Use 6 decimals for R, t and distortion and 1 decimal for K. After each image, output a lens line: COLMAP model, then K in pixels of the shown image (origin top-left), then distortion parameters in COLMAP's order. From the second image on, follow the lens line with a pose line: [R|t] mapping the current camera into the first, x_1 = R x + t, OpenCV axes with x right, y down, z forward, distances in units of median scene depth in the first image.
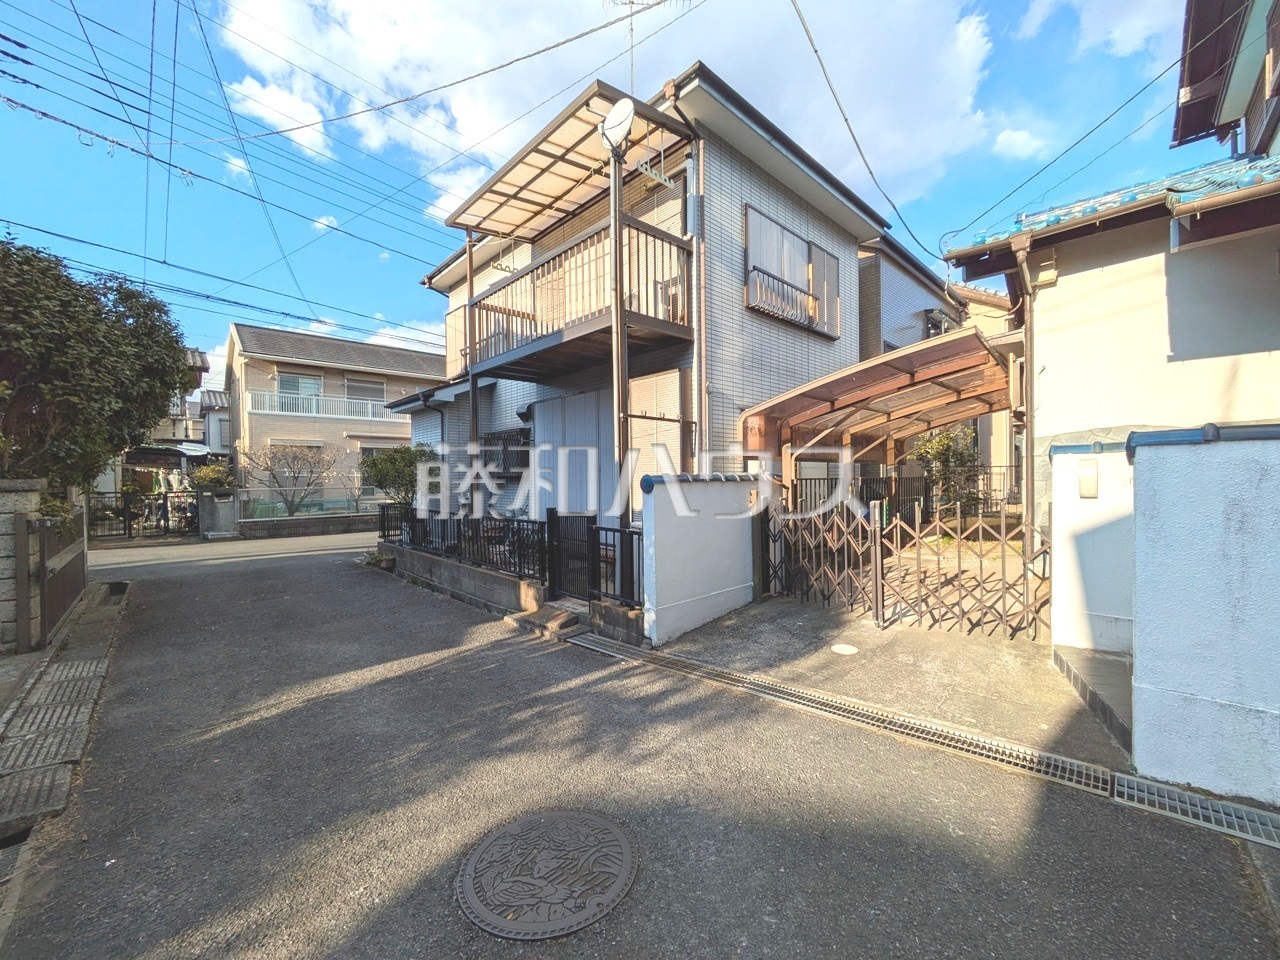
lens RADIAL K [[503.2, 0, 643.6], [0, 503.2, 480.6], [0, 0, 1]] dist [-0.003845, 0.002252]
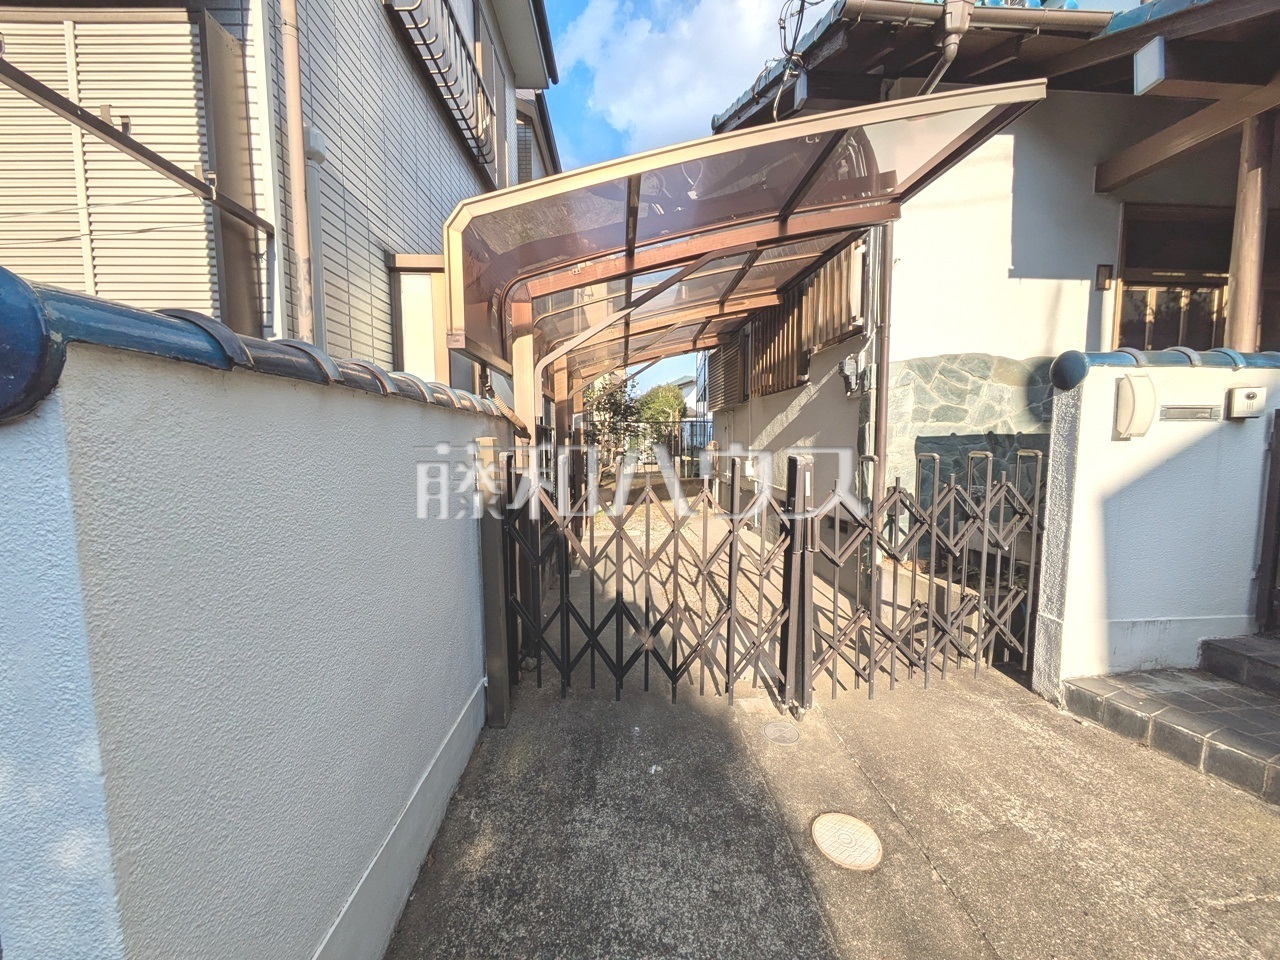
lens RADIAL K [[503.2, 0, 641.3], [0, 503.2, 481.0], [0, 0, 1]] dist [-0.003845, 0.002252]
pose [[0.669521, -0.054127, 0.740818, 0.022957], [0.004106, 0.997596, 0.069178, 0.031610], [-0.742781, -0.043274, 0.668134, 0.818570]]
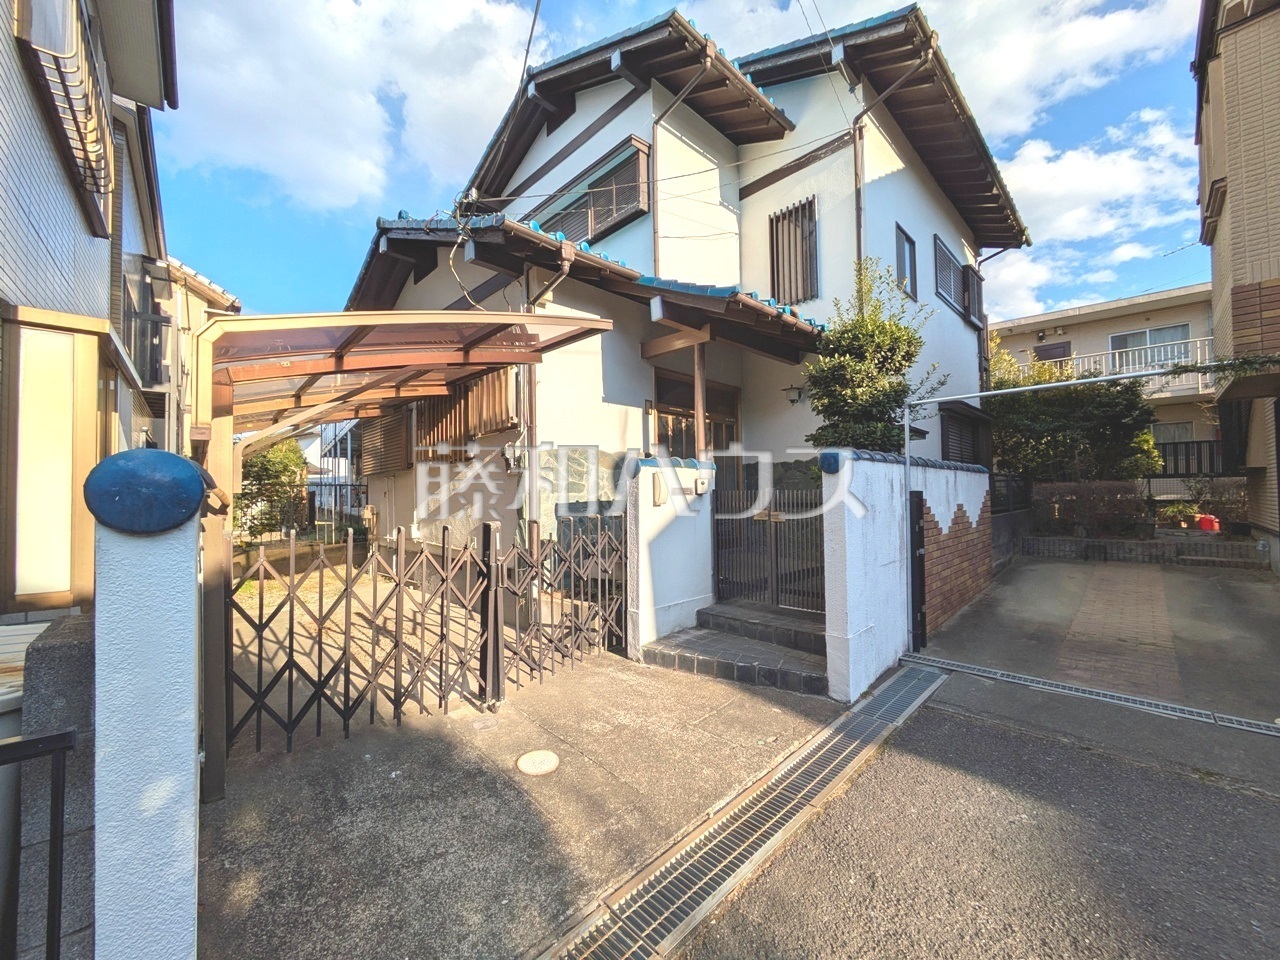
lens RADIAL K [[503.2, 0, 641.2], [0, 503.2, 481.1], [0, 0, 1]] dist [-0.003845, 0.002252]
pose [[0.042290, 0.034490, 0.998510, -0.209934], [0.021628, 0.999138, -0.035428, 0.014009], [-0.998871, 0.023094, 0.041507, 0.789090]]
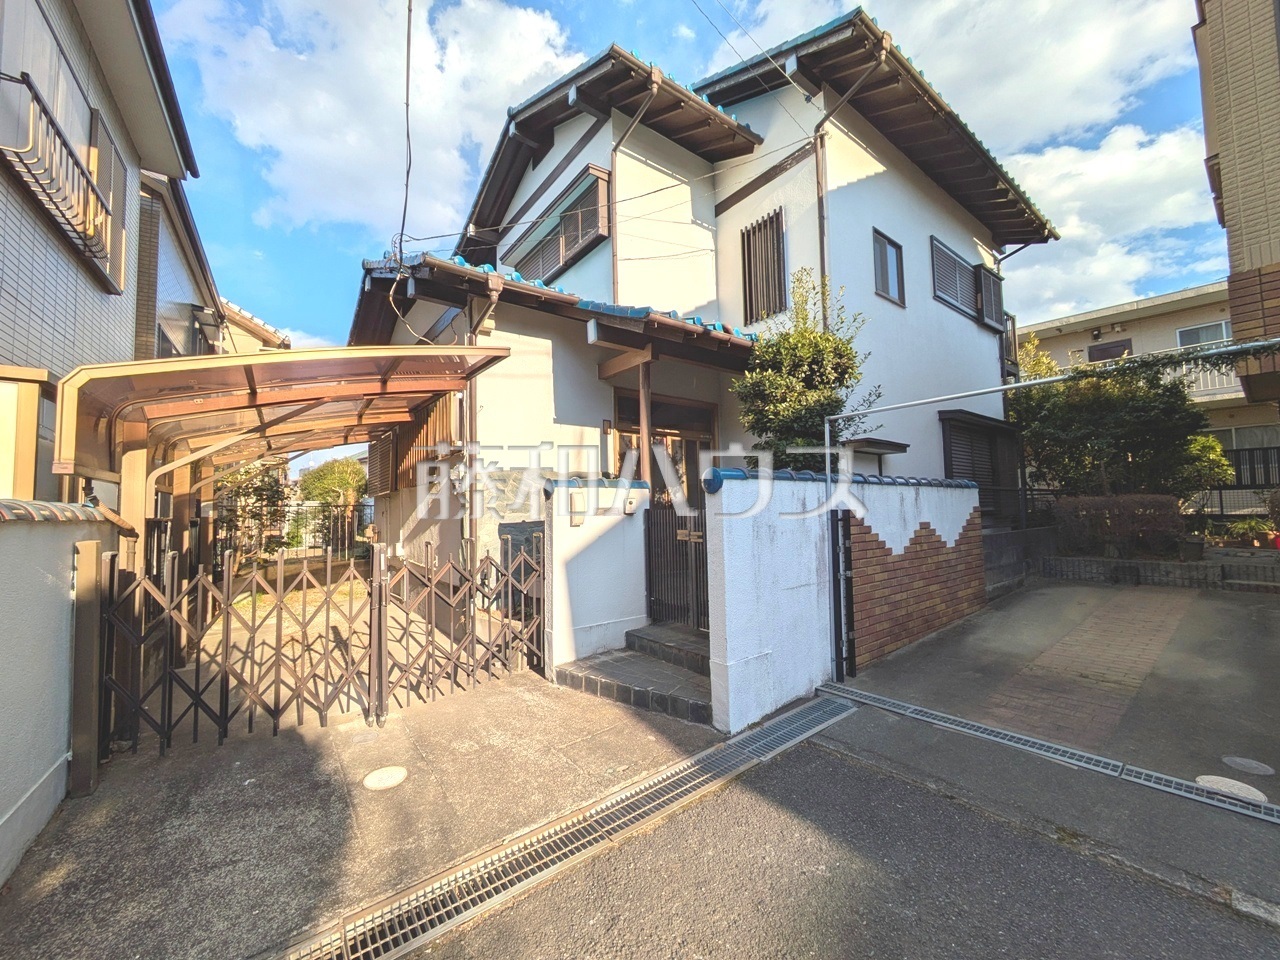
lens RADIAL K [[503.2, 0, 640.6], [0, 503.2, 481.2], [0, 0, 1]] dist [-0.003845, 0.002252]
pose [[0.163047, 0.063623, 0.984565, -0.187647], [0.027140, 0.997252, -0.068937, 0.011624], [-0.986245, 0.037961, 0.160873, 0.528937]]
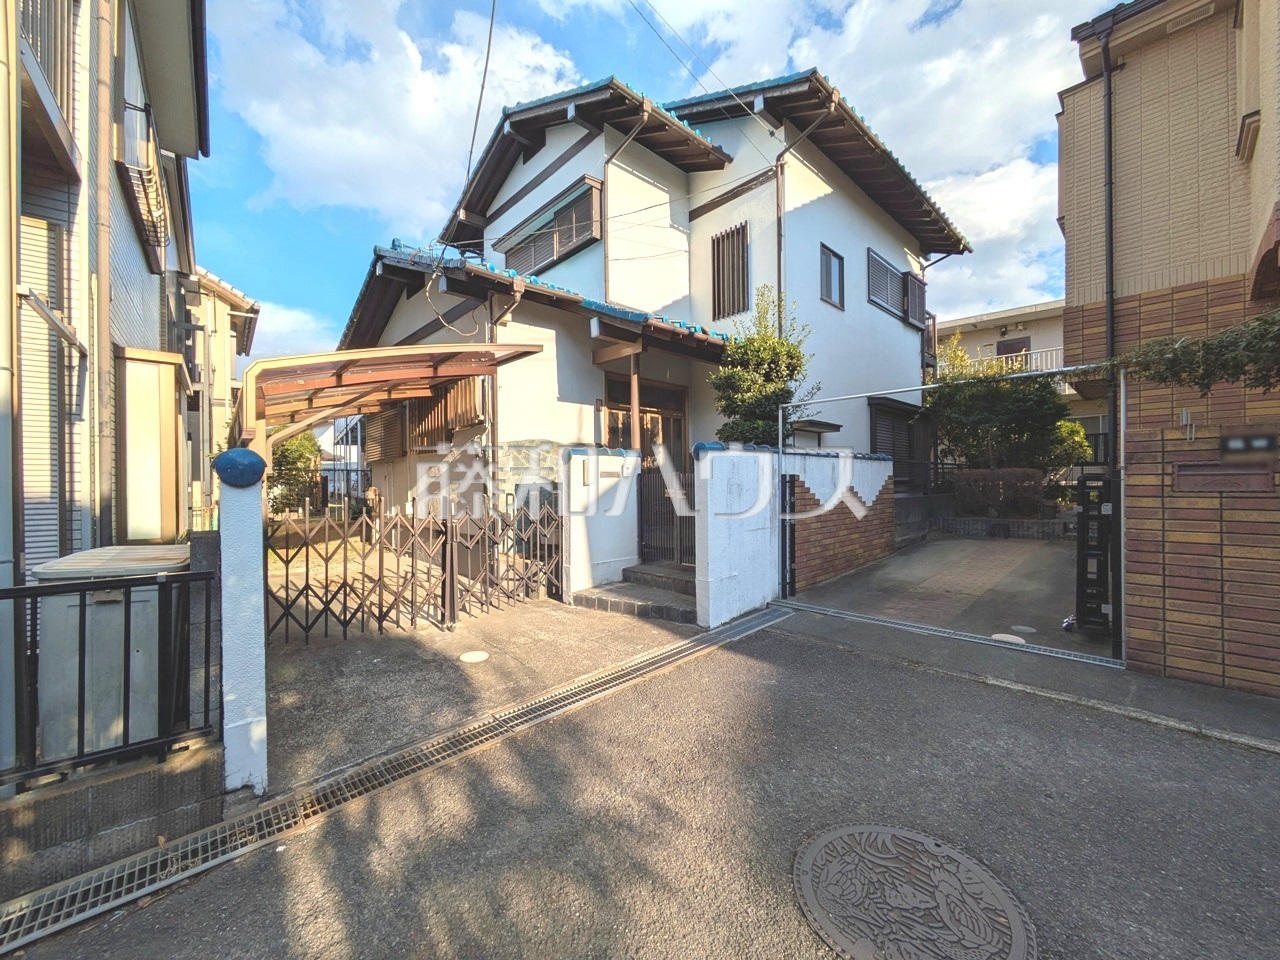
lens RADIAL K [[503.2, 0, 641.0], [0, 503.2, 480.6], [0, 0, 1]] dist [-0.003845, 0.002252]
pose [[0.063858, 0.010325, 0.997906, -0.460543], [0.018450, 0.999763, -0.011525, 0.031443], [-0.997788, 0.019147, 0.063652, 0.597073]]
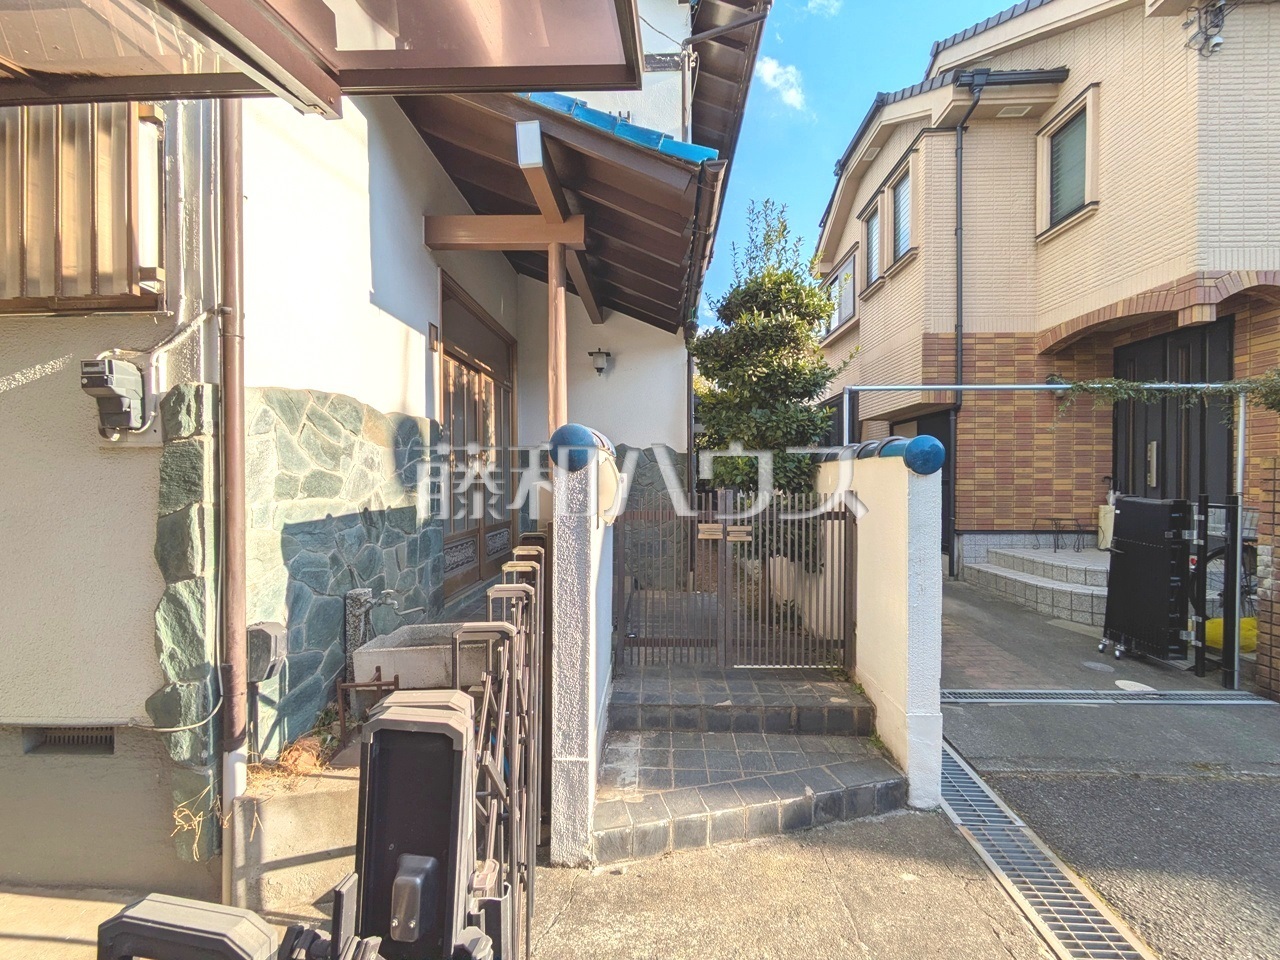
lens RADIAL K [[503.2, 0, 641.9], [0, 503.2, 480.8], [0, 0, 1]] dist [-0.003845, 0.002252]
pose [[-0.653937, 0.005228, 0.756531, 0.338509], [0.013326, 0.999901, 0.004609, -0.016229], [-0.756432, 0.013095, -0.653942, 1.065496]]
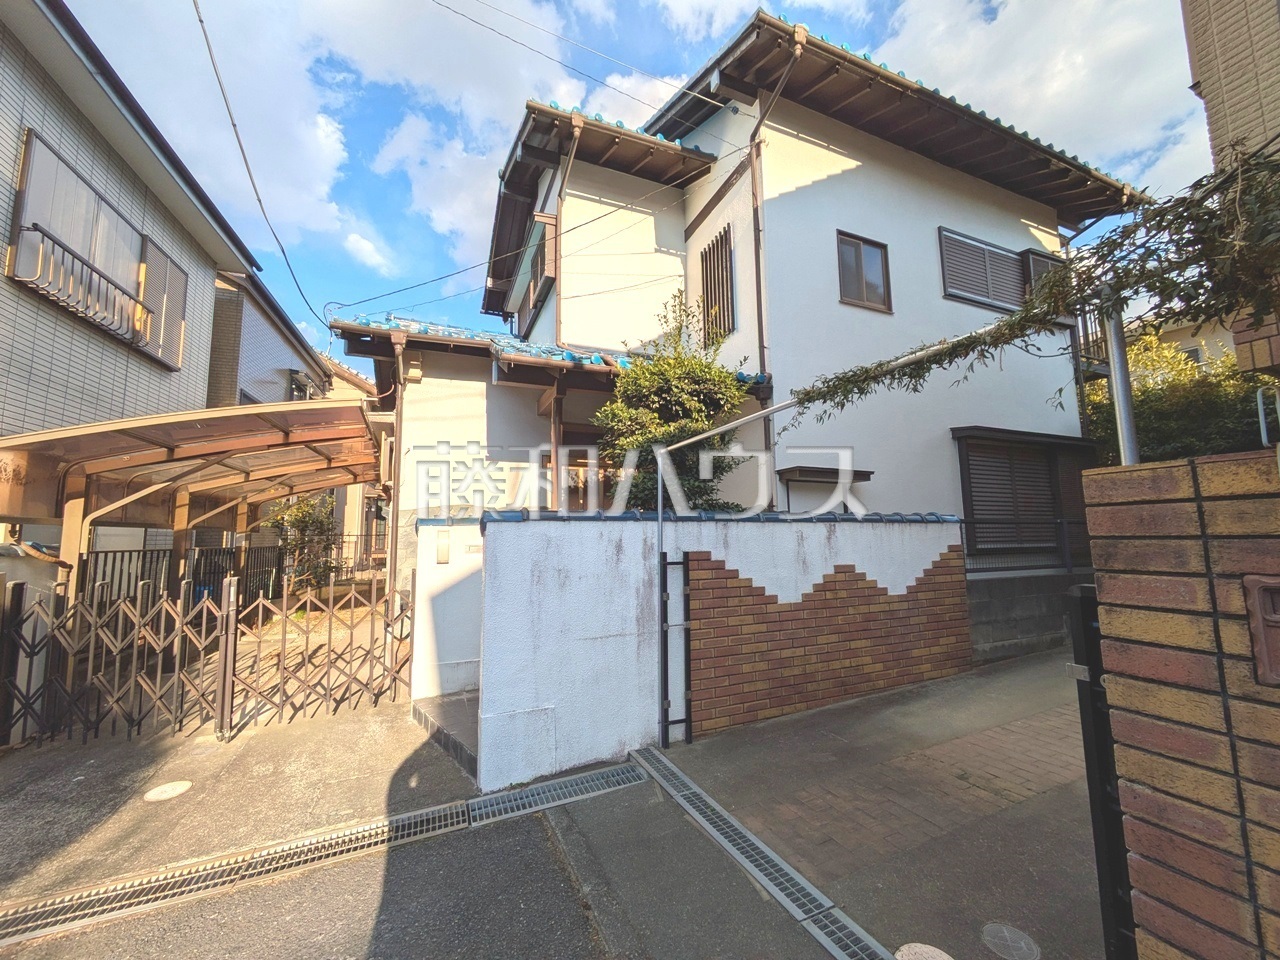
lens RADIAL K [[503.2, 0, 639.8], [0, 503.2, 480.9], [0, 0, 1]] dist [-0.003845, 0.002252]
pose [[0.409854, 0.105839, 0.905990, -0.020114], [0.016424, 0.992228, -0.123343, -0.003876], [-0.912003, 0.065432, 0.404930, 0.061743]]
